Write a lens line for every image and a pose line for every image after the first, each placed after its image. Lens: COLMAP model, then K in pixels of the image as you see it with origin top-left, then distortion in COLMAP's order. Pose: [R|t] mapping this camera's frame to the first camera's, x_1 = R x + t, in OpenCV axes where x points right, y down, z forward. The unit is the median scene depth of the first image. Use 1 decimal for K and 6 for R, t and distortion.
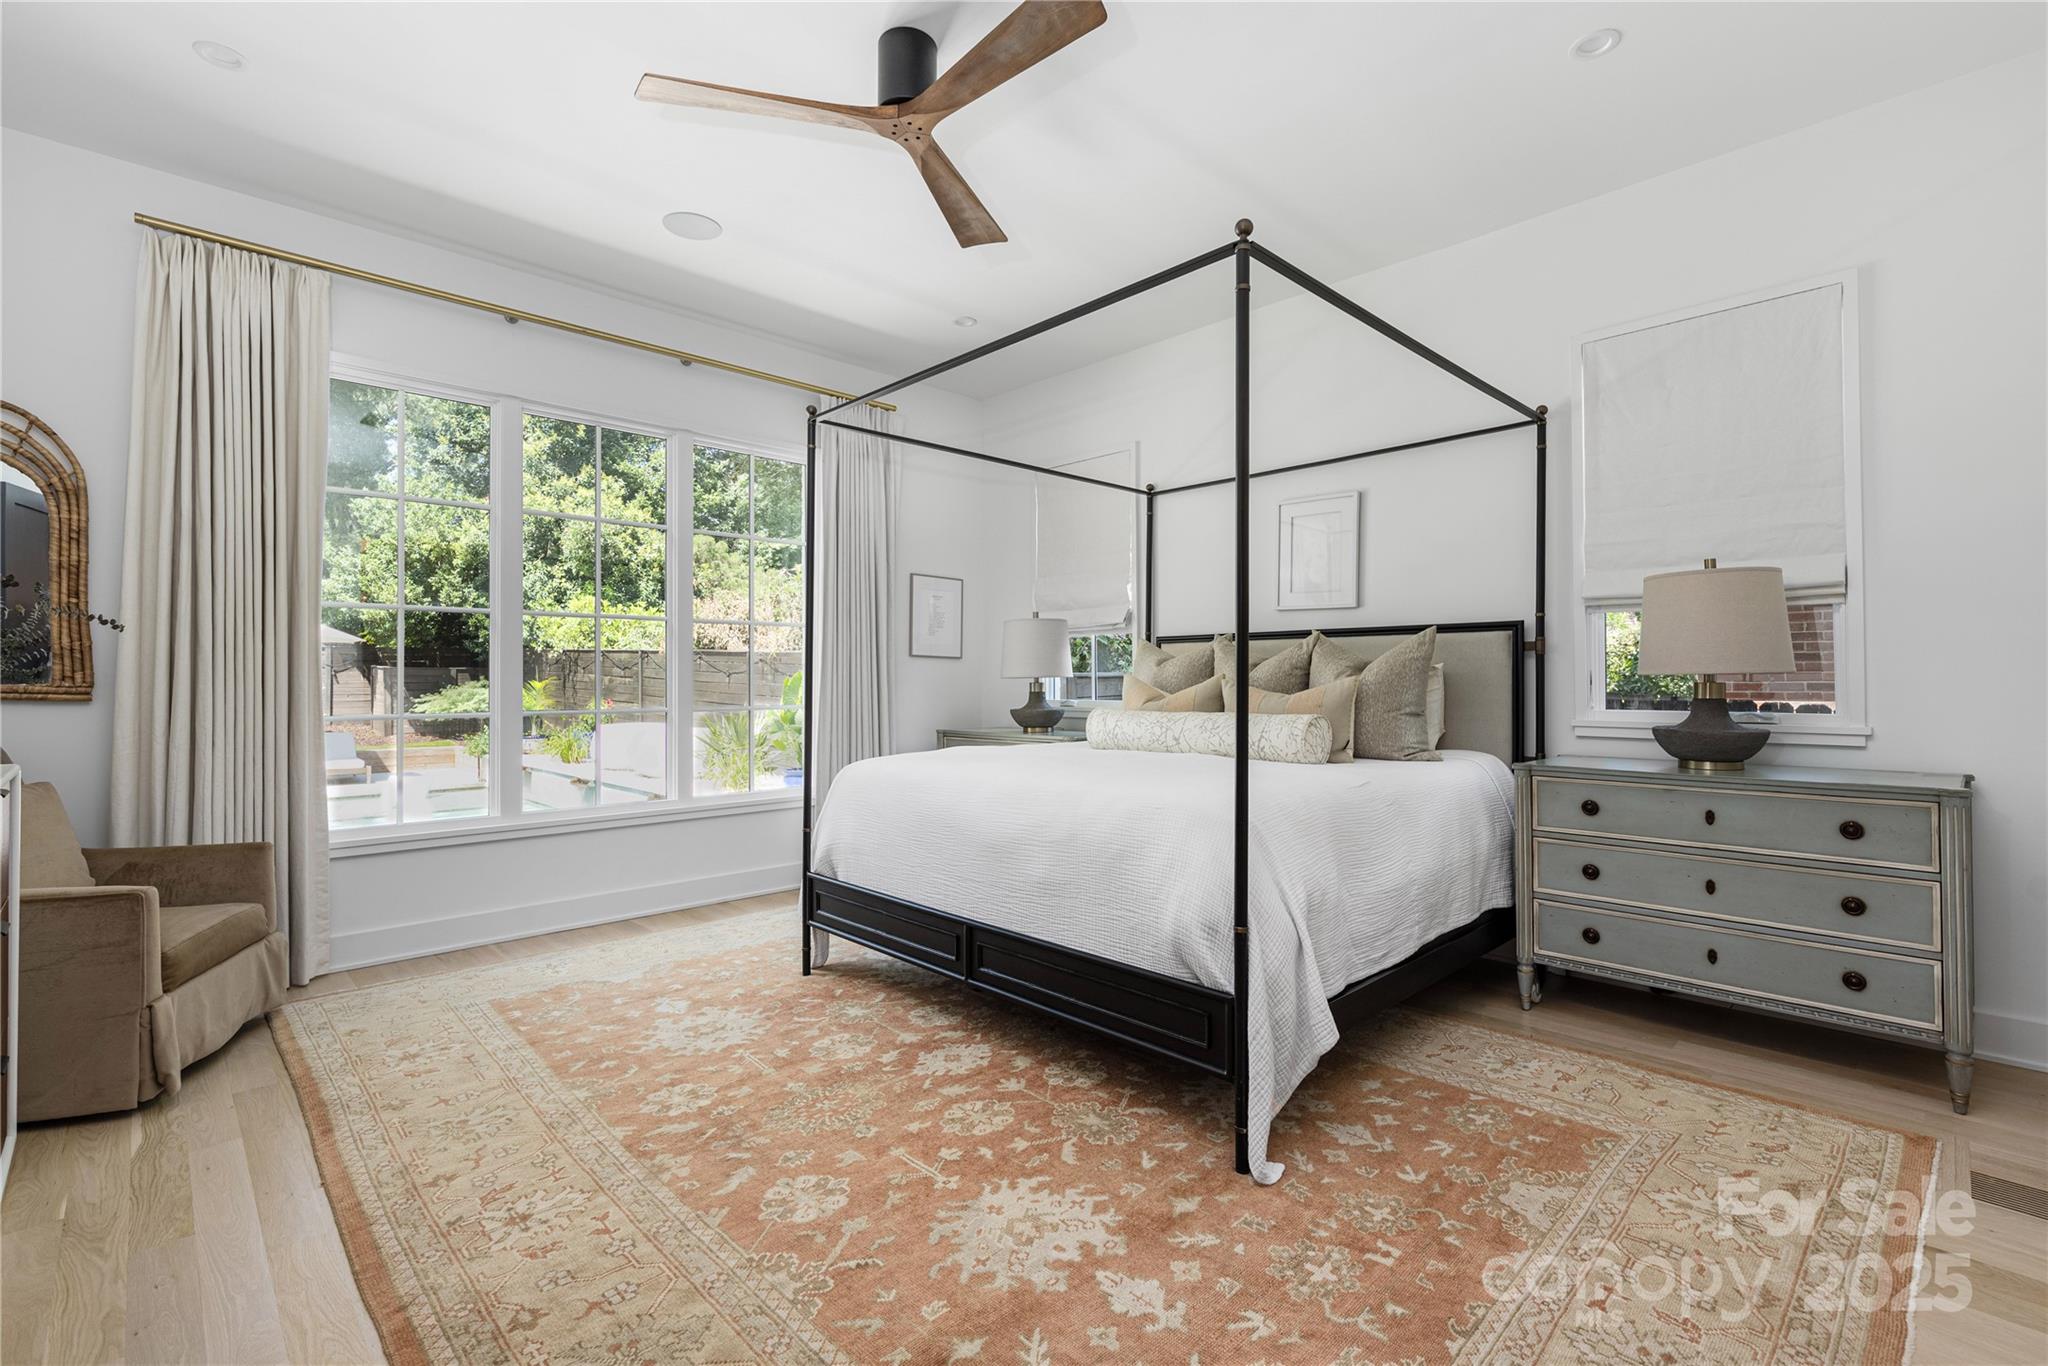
lens RADIAL K [[909.9, 0, 1024.0], [0, 909.9, 683.0], [0, 0, 1]] dist [-0.003192, -0.000210]
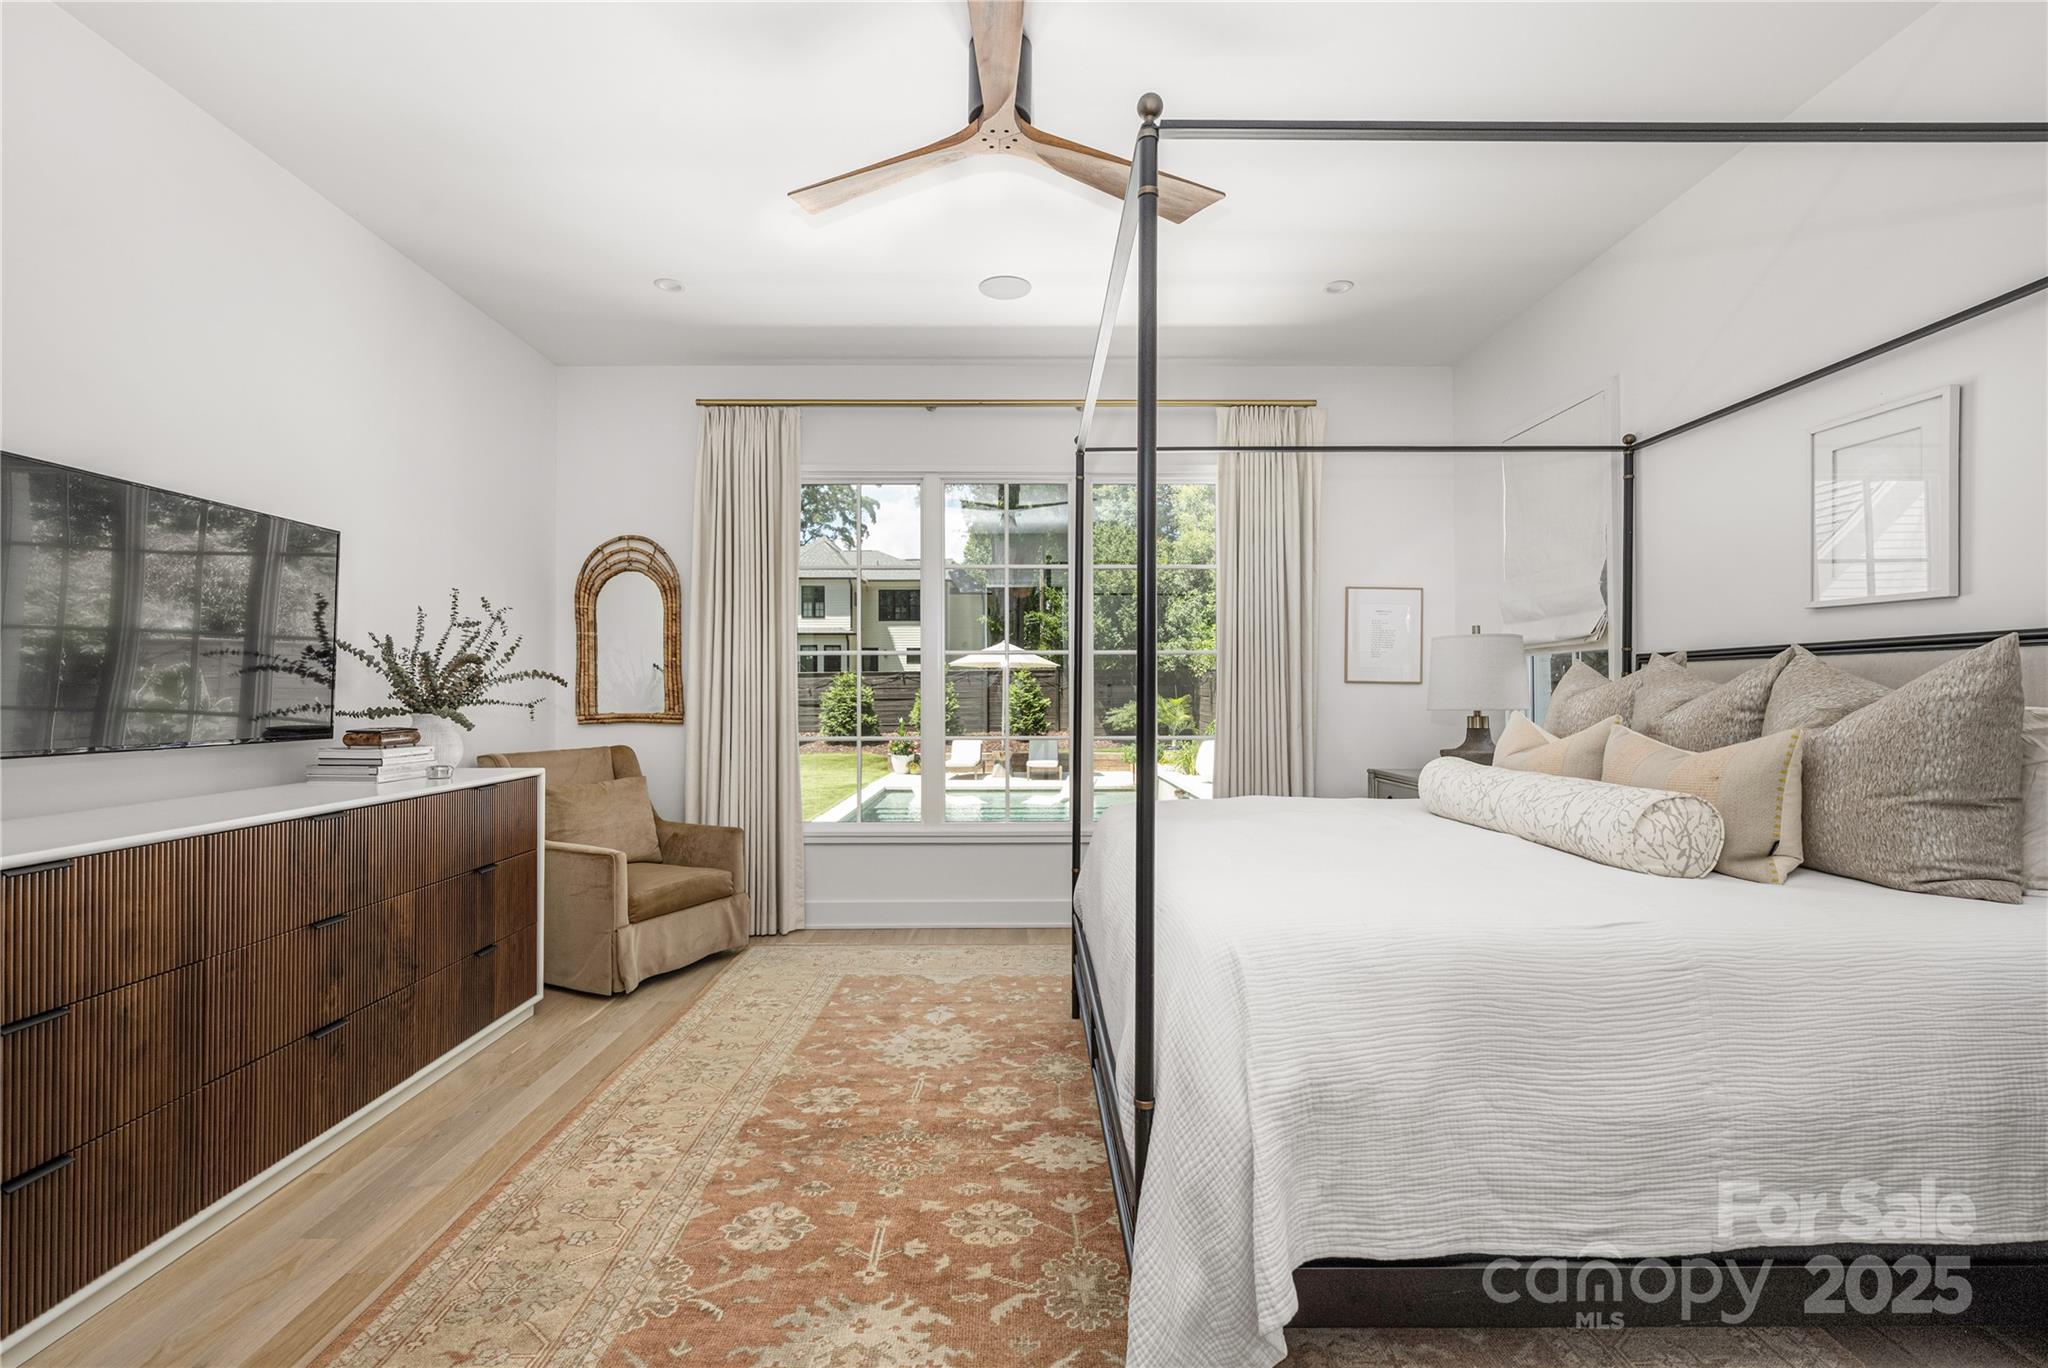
lens RADIAL K [[906.3, 0, 1024.2], [0, 906.3, 693.6], [0, 0, 1]] dist [-0.003791, -0.000181]
pose [[0.723764, 0.000424, -0.690048, 0.485455], [-0.001360, 0.999999, -0.000812, -0.033850], [0.690047, 0.001526, 0.723763, 0.314890]]
